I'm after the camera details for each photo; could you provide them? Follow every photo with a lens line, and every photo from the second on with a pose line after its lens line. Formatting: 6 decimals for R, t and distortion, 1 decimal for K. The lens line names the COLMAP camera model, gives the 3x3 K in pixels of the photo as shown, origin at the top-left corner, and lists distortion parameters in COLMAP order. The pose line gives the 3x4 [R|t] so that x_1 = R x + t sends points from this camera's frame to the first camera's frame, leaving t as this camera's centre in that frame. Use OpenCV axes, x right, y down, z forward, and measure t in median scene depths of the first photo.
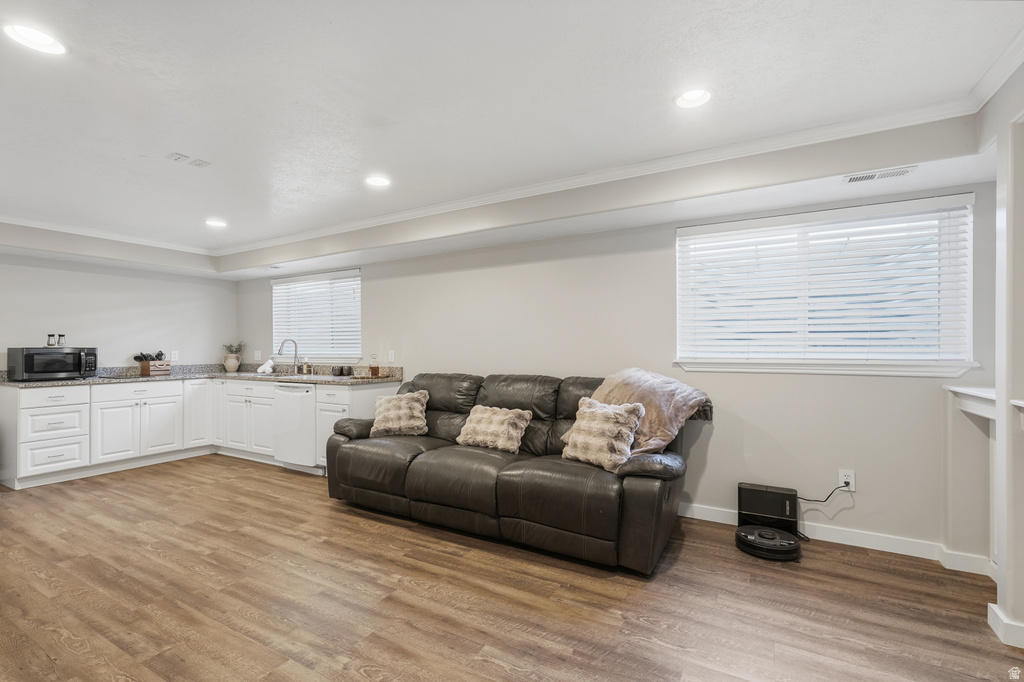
lens RADIAL K [[462.4, 0, 518.4], [0, 462.4, 340.8], [0, 0, 1]] dist [-0.013478, 0.008795]
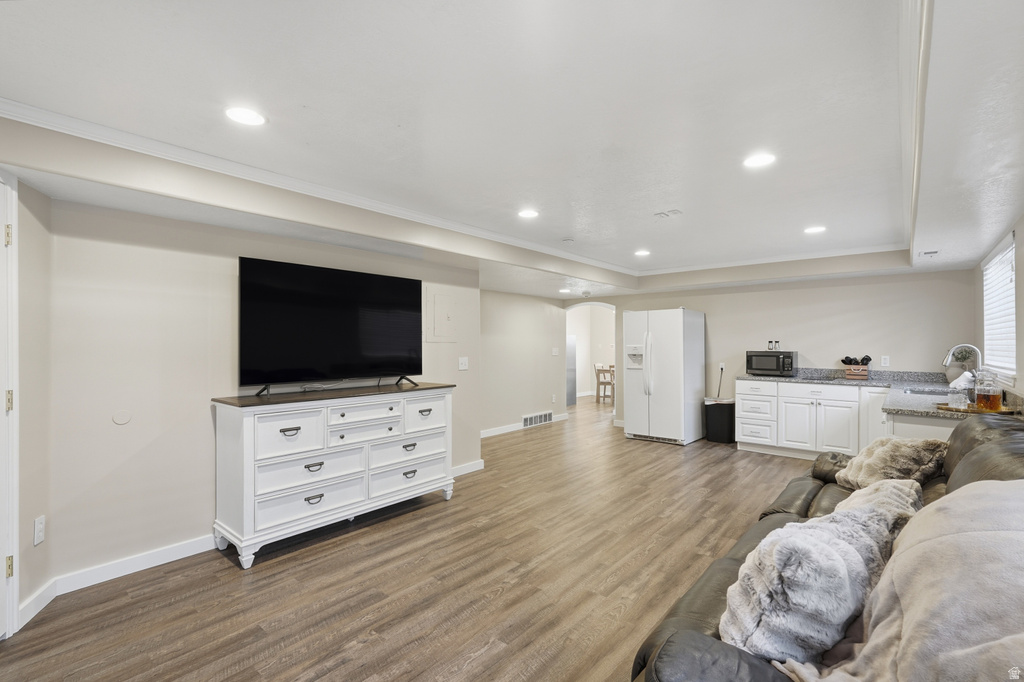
lens RADIAL K [[462.4, 0, 513.5], [0, 462.4, 344.8], [0, 0, 1]] dist [-0.013478, 0.008795]
pose [[-0.194280, 0.010252, -0.980893, 0.458971], [0.015510, 0.999852, 0.007378, -0.026883], [0.980823, -0.013780, -0.194410, 0.573958]]
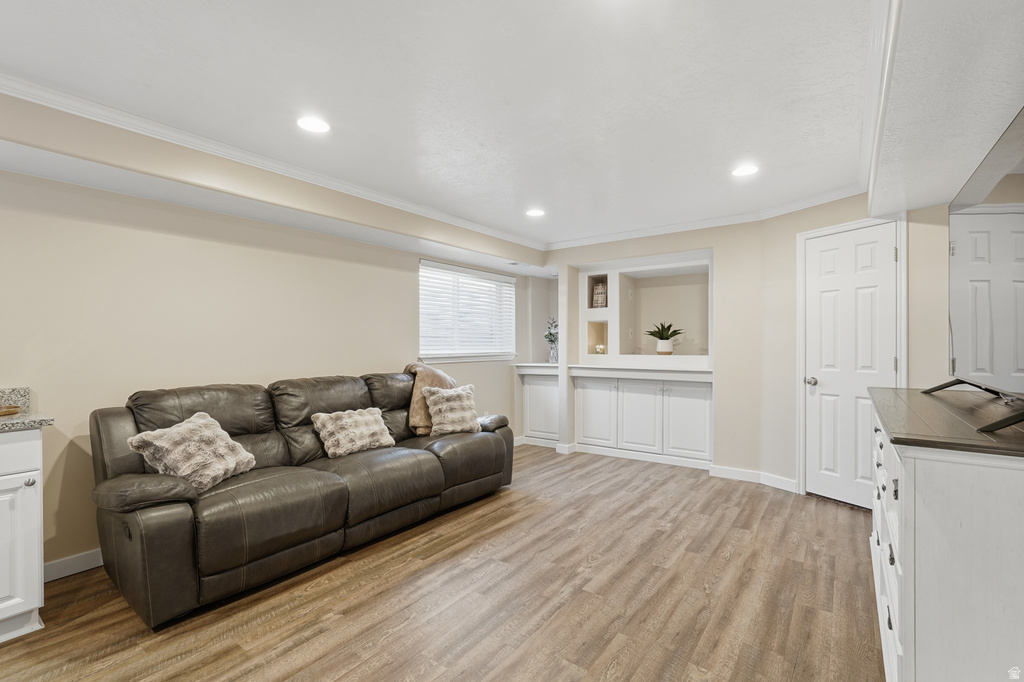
lens RADIAL K [[462.4, 0, 521.1], [0, 462.4, 333.0], [0, 0, 1]] dist [-0.013478, 0.008795]
pose [[0.106960, 0.028051, 0.993868, -0.805478], [-0.008456, 0.999591, -0.027302, 0.006757], [-0.994227, -0.005484, 0.107154, 0.460062]]
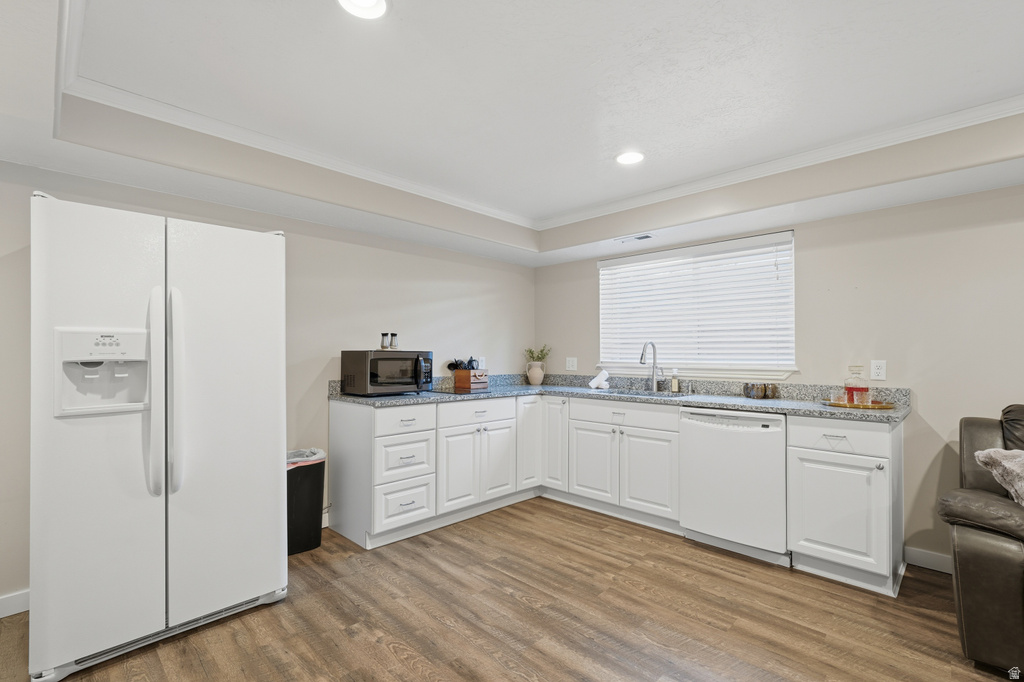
lens RADIAL K [[462.4, 0, 513.7], [0, 462.4, 344.5], [0, 0, 1]] dist [-0.013478, 0.008795]
pose [[0.967626, 0.003992, -0.252356, -0.671234], [-0.006498, 0.999937, -0.009098, 0.010782], [0.252304, 0.010444, 0.967592, 0.352603]]
